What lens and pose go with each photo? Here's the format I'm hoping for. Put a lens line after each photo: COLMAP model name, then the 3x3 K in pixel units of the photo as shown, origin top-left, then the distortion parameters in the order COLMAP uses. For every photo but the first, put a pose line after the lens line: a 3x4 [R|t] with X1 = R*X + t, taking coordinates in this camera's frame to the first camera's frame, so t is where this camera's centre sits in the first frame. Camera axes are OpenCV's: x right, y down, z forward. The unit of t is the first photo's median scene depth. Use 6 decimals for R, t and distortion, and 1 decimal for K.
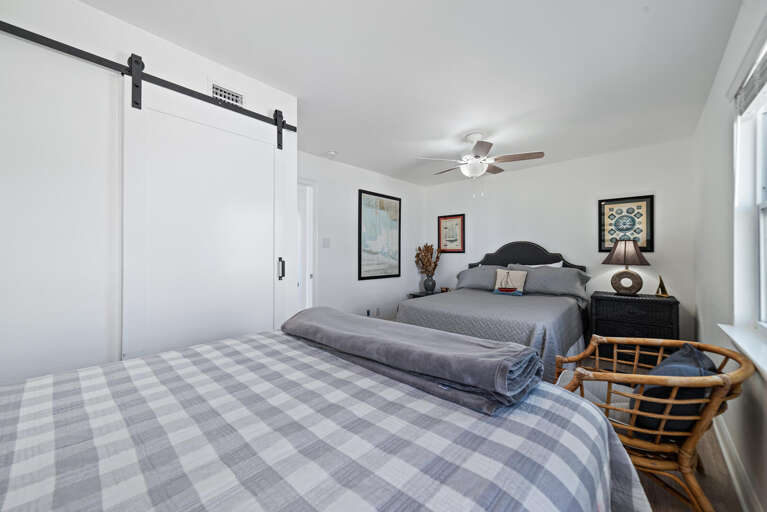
lens RADIAL K [[295.5, 0, 383.5], [0, 295.5, 256.0], [0, 0, 1]] dist [-0.002320, -0.000066]
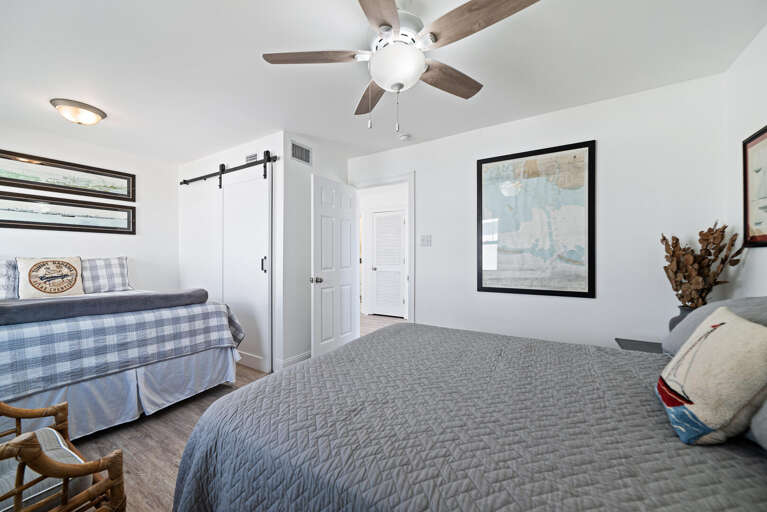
lens RADIAL K [[295.5, 0, 383.5], [0, 295.5, 256.0], [0, 0, 1]] dist [-0.002320, -0.000066]
pose [[0.185063, -0.002723, -0.982723, 0.529930], [0.002315, 0.999995, -0.002335, 0.000523], [0.982724, -0.001843, 0.185069, 0.619069]]
